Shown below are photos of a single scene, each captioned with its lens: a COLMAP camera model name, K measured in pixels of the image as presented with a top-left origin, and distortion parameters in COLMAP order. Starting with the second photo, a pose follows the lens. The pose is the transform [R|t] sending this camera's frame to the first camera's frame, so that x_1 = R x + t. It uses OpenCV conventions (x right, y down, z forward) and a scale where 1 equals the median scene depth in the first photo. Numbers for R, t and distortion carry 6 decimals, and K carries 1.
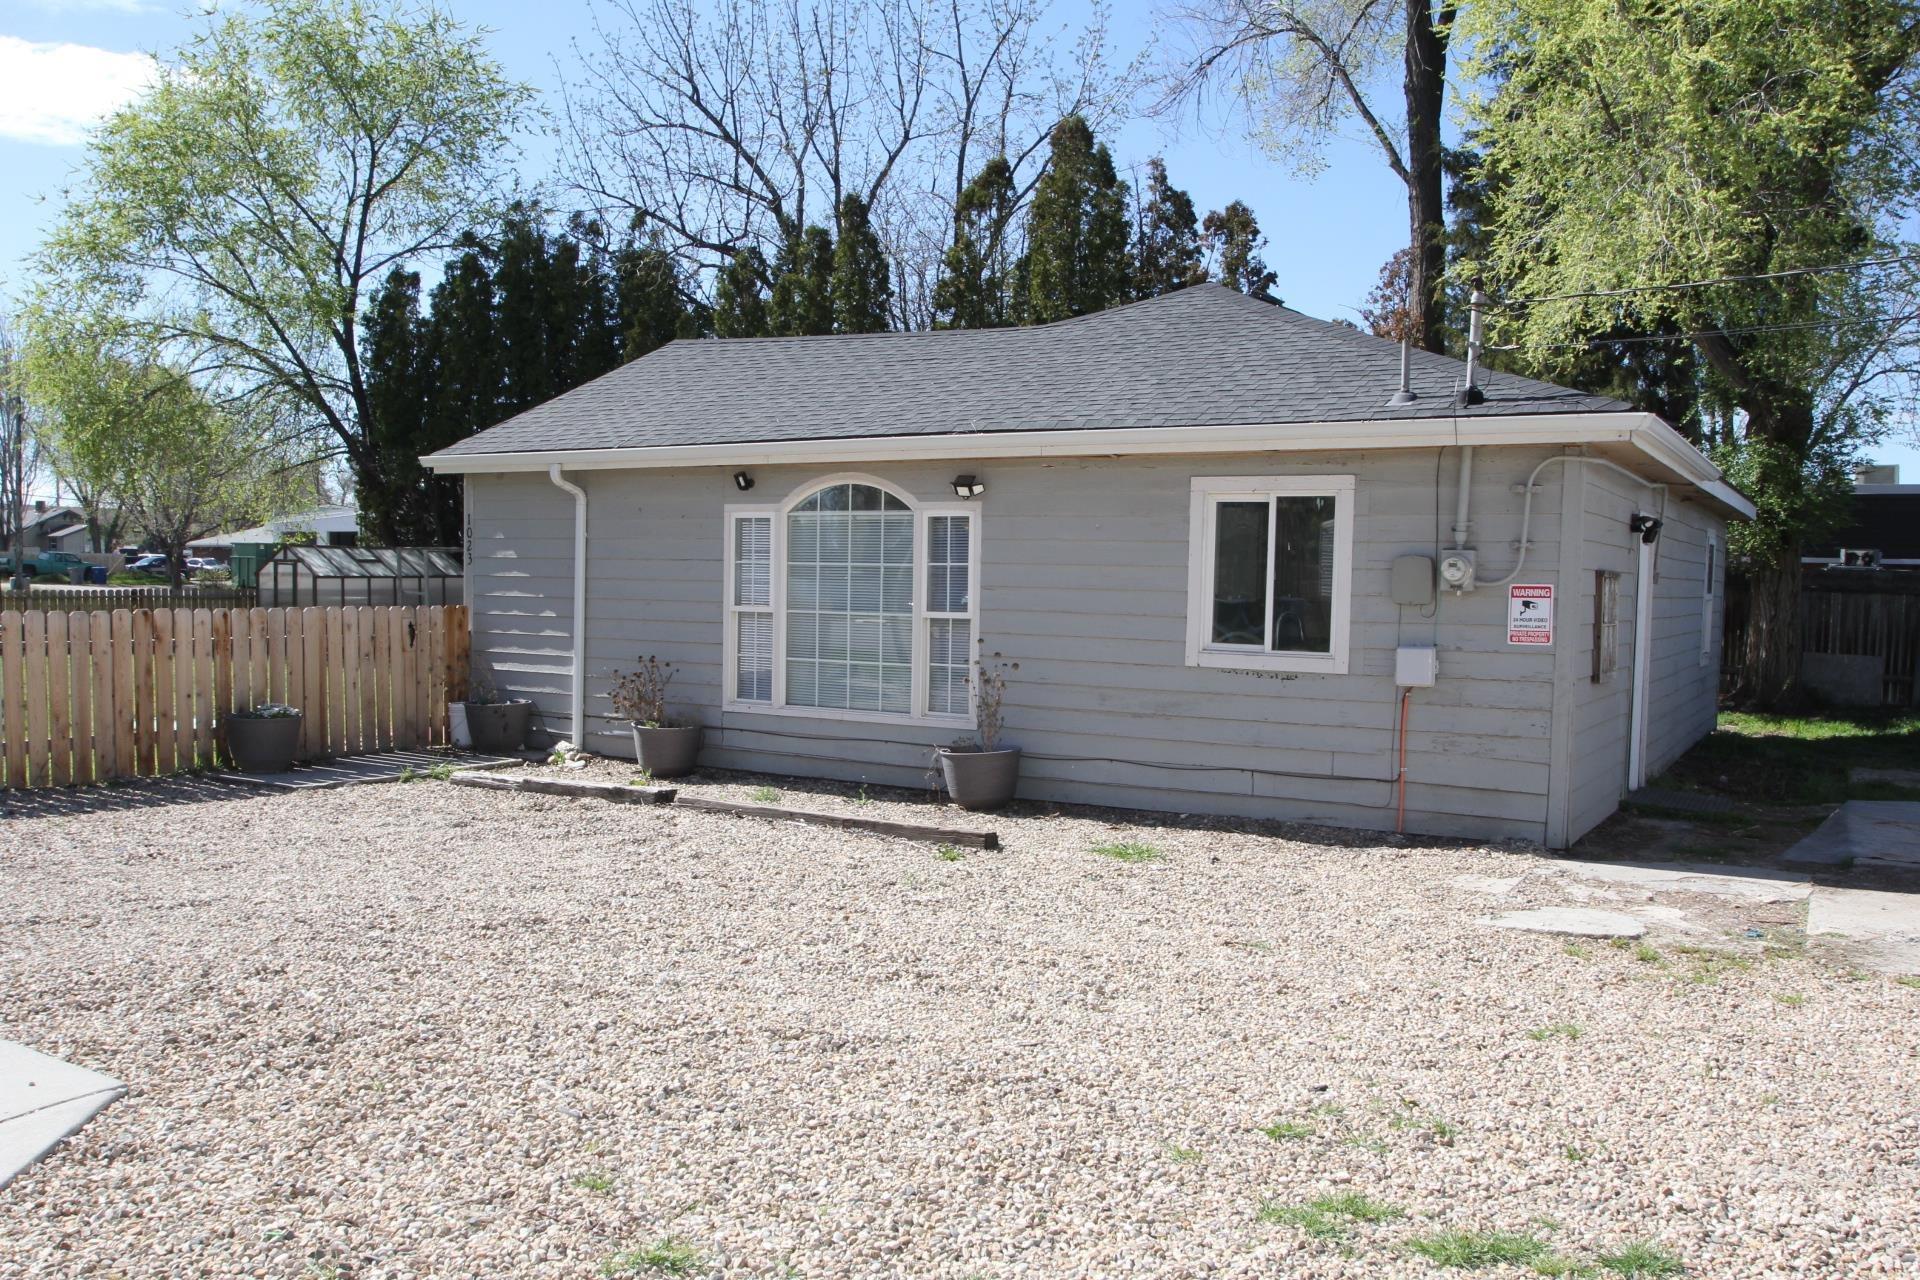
lens RADIAL K [[1576.2, 0, 955.5], [0, 1576.2, 686.8], [0, 0, 1]] dist [-0.056834, 0.002226]
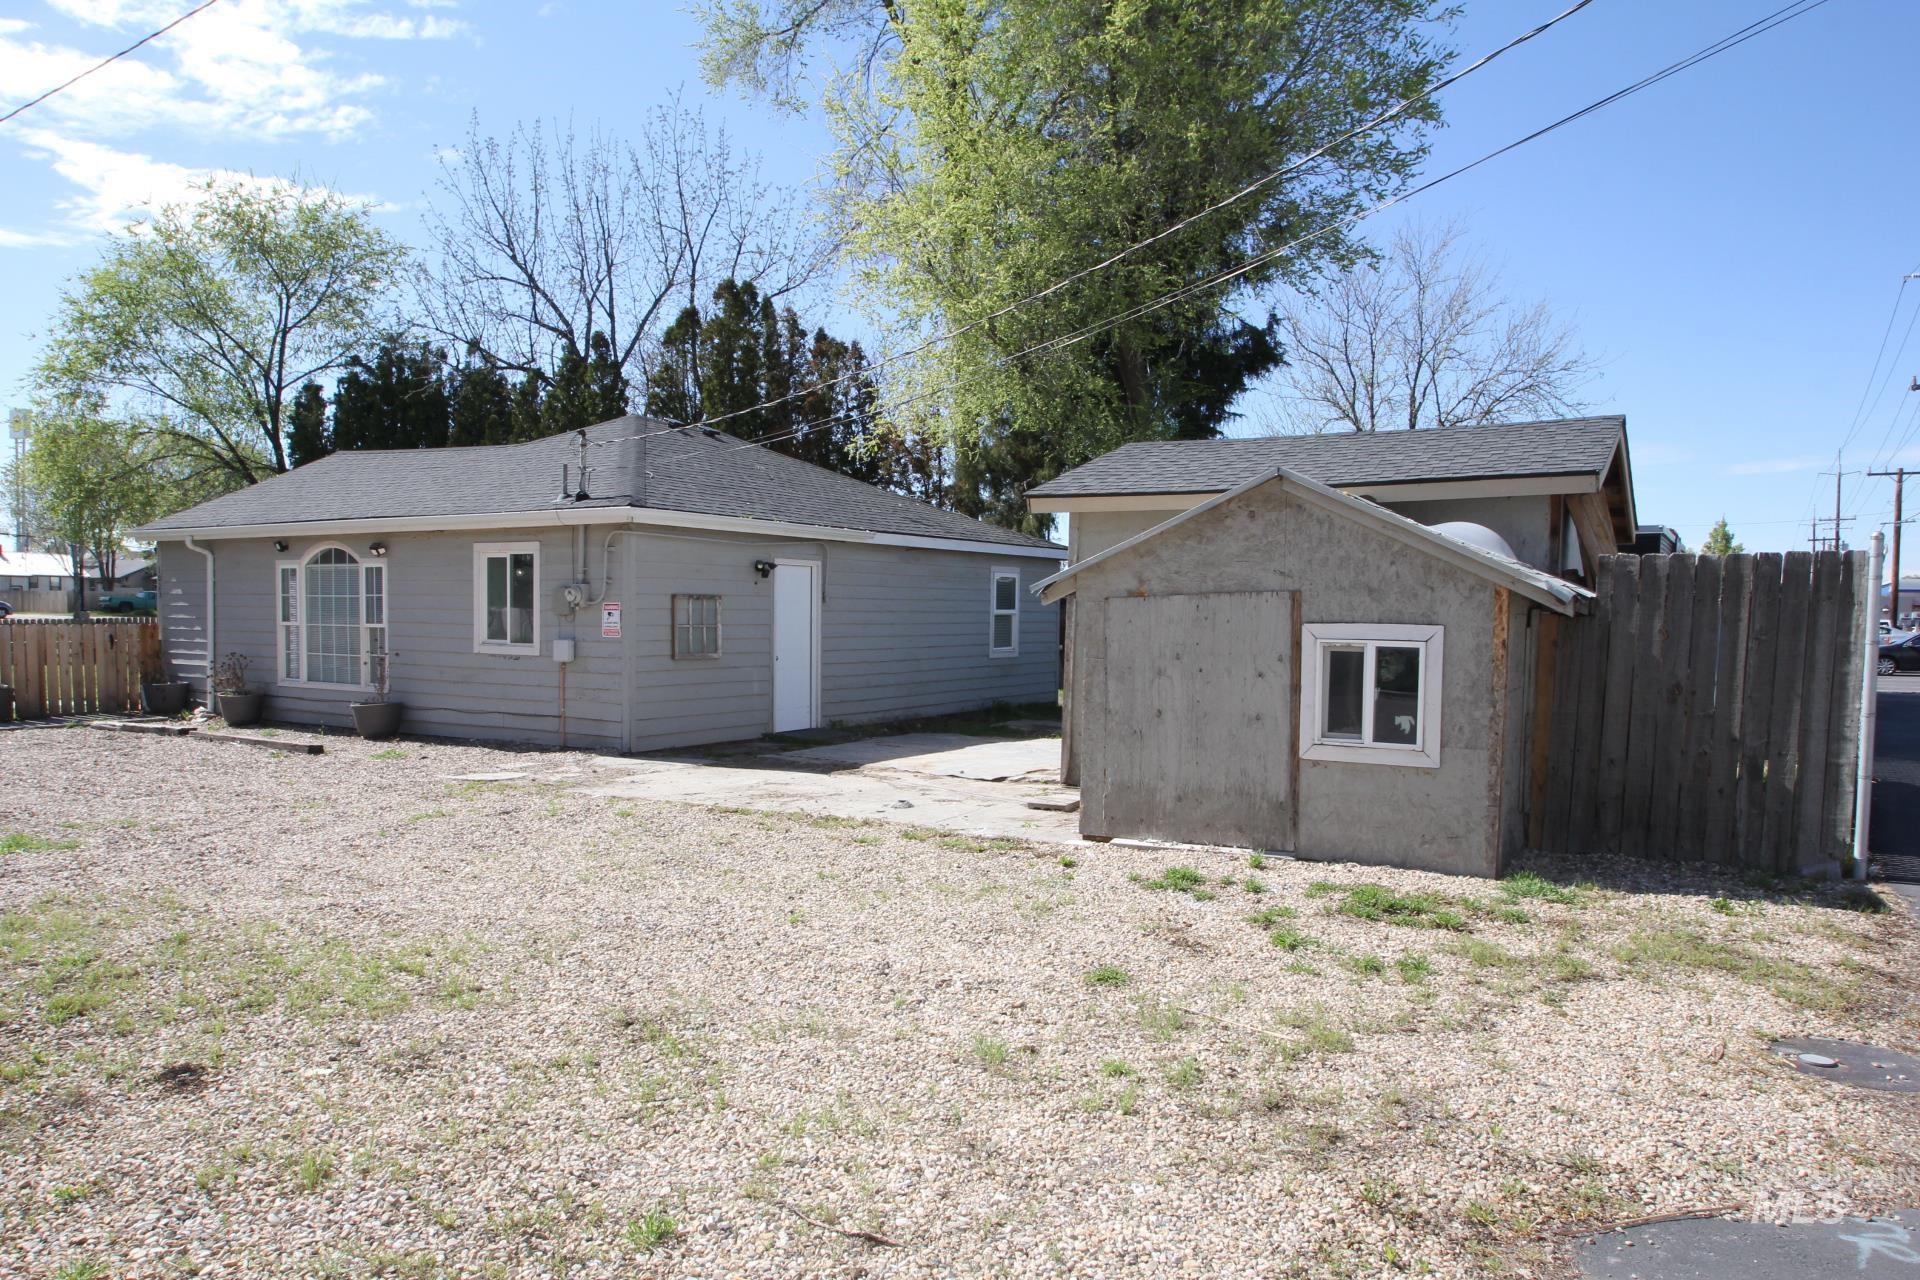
lens RADIAL K [[1331.4, 0, 961.1], [0, 1331.4, 677.0], [0, 0, 1]] dist [-0.052249, 0.029227]
pose [[0.999942, -0.007725, -0.007526, 0.579225], [0.007597, 0.999828, -0.016910, 0.035025], [0.007656, 0.016852, 0.999829, -0.370813]]
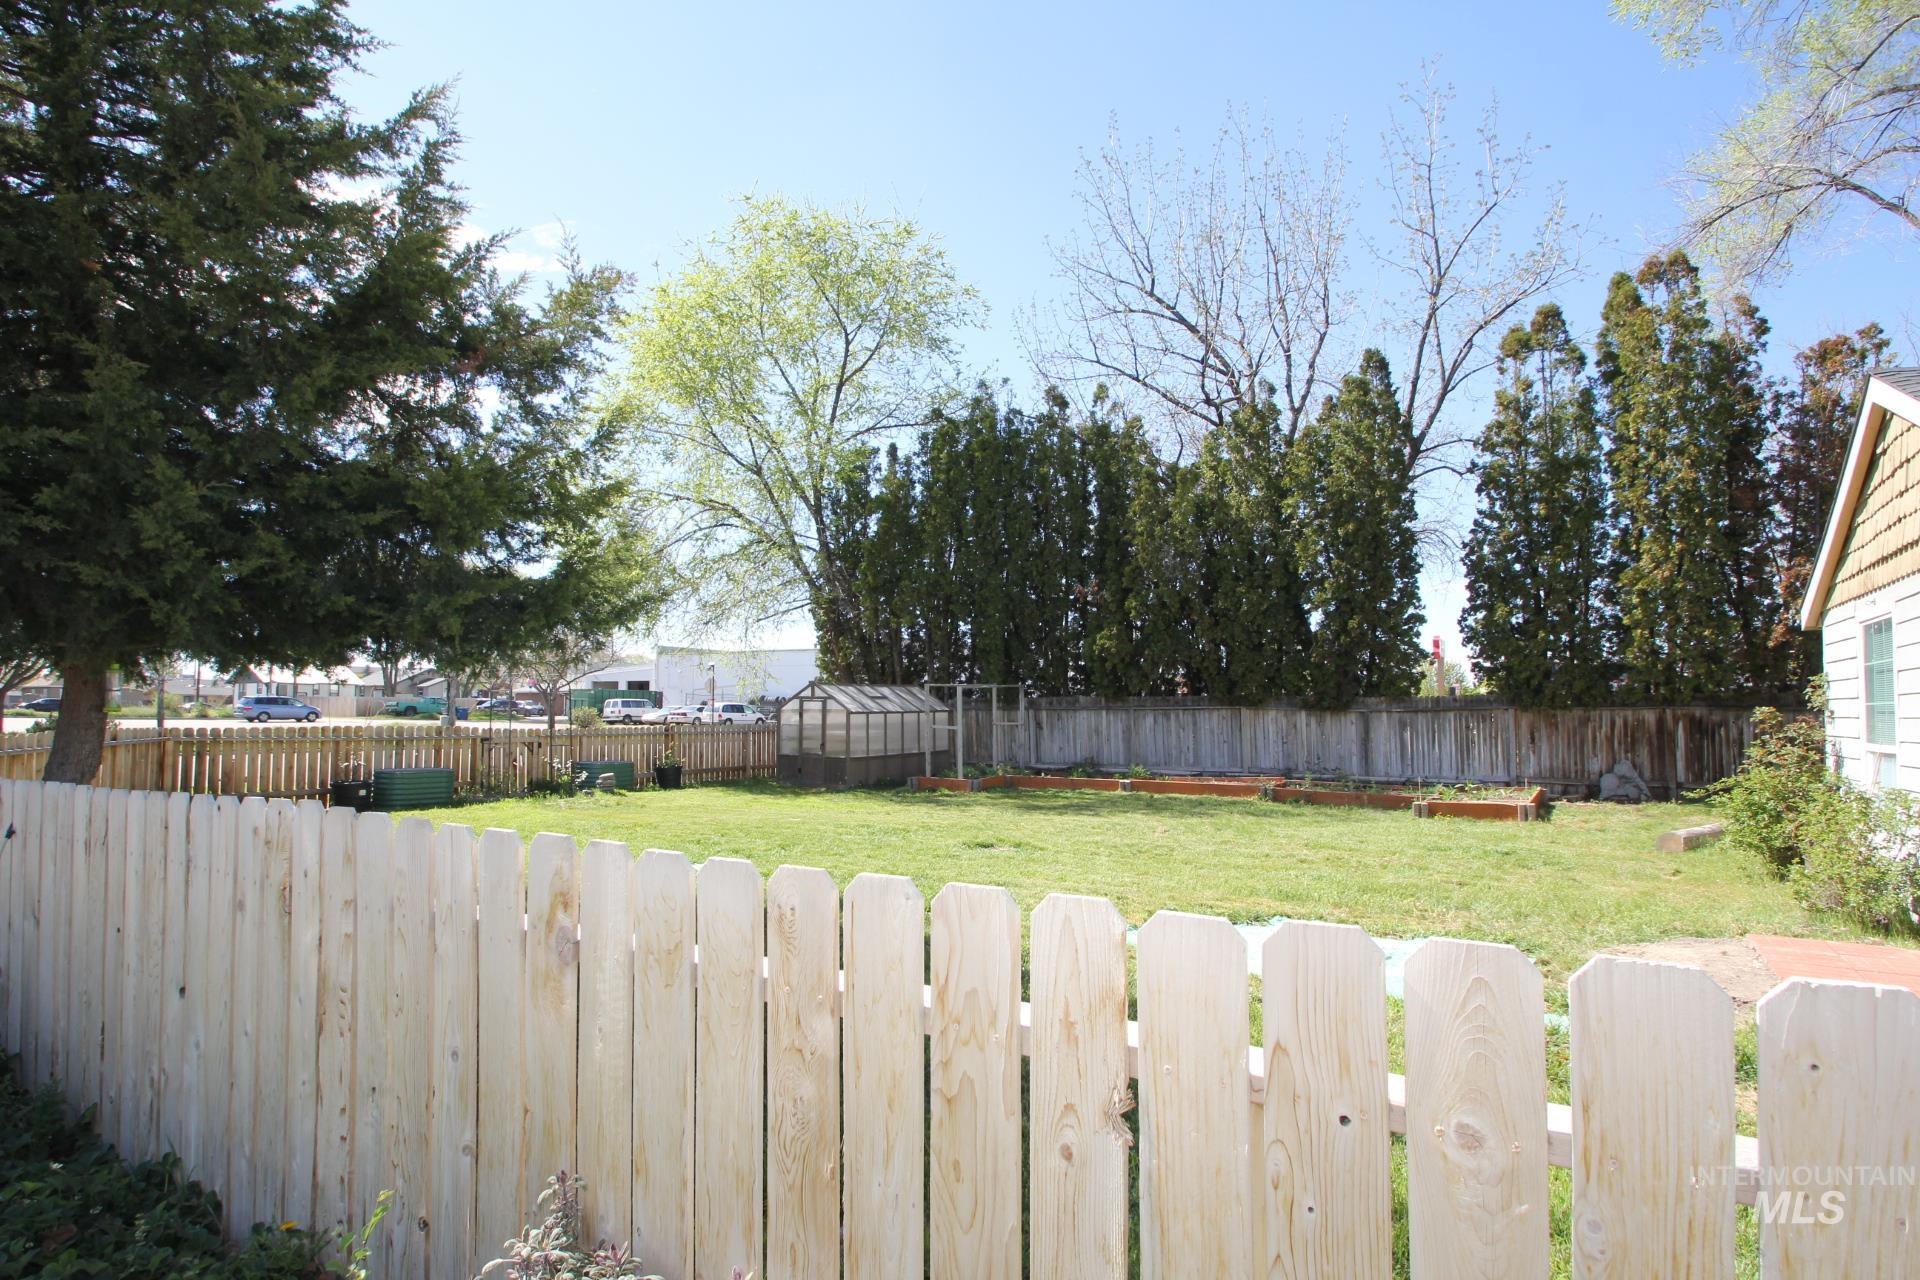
lens RADIAL K [[1018.6, 0, 937.7], [0, 1018.6, 672.5], [0, 0, 1]] dist [-0.010677, -0.002141]
pose [[0.999763, -0.014910, -0.015876, -0.776218], [0.013176, 0.994465, -0.104235, -0.057259], [0.017342, 0.104001, 0.994426, 0.719575]]
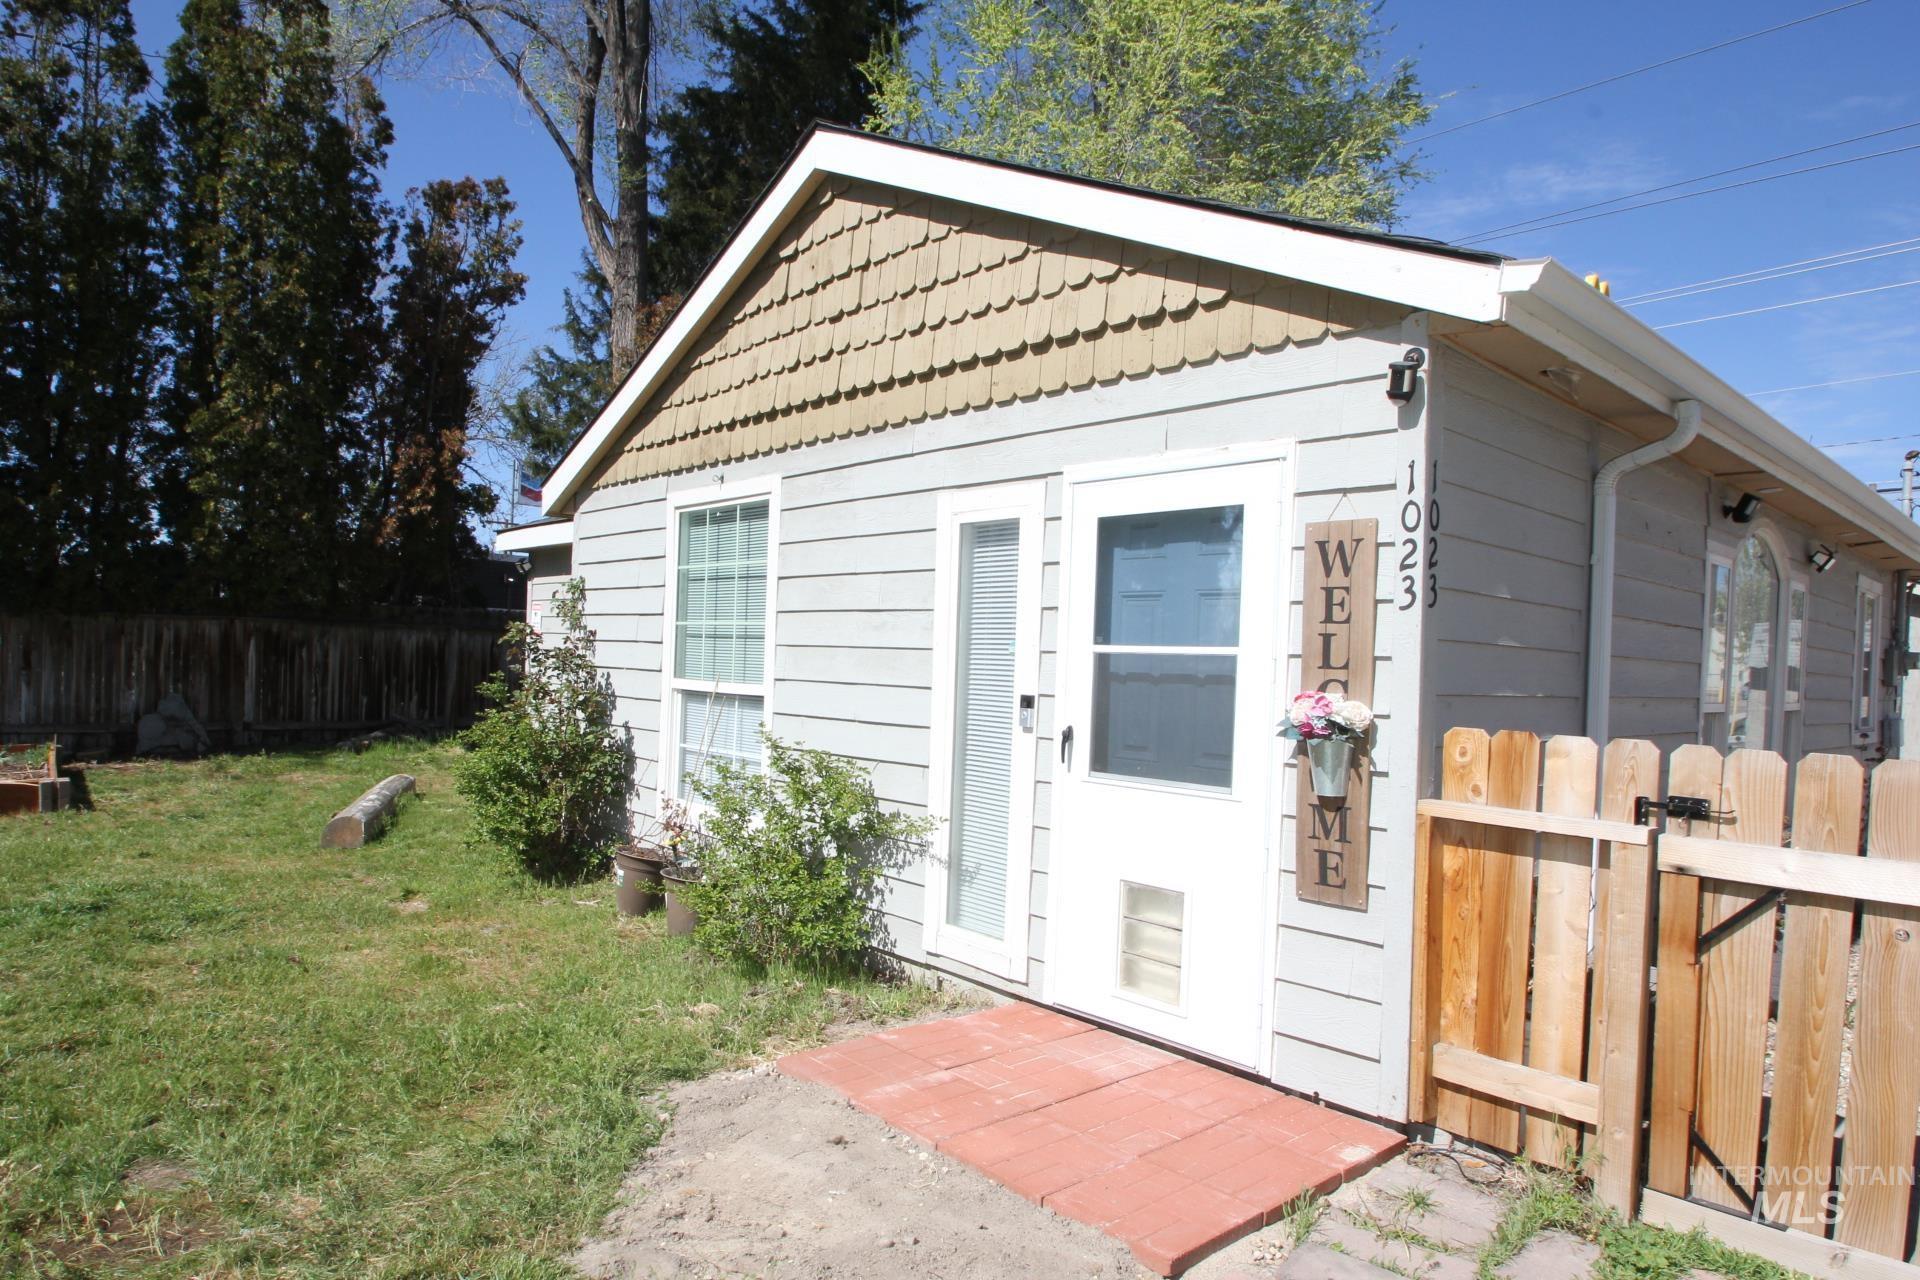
lens RADIAL K [[1113.1, 0, 958.3], [0, 1113.1, 669.0], [0, 0, 1]] dist [-0.002465, -0.022771]
pose [[0.284710, -0.021630, 0.958370, -0.631813], [0.035785, 0.999288, 0.011923, -0.079024], [-0.957946, 0.030901, 0.285281, 1.143331]]
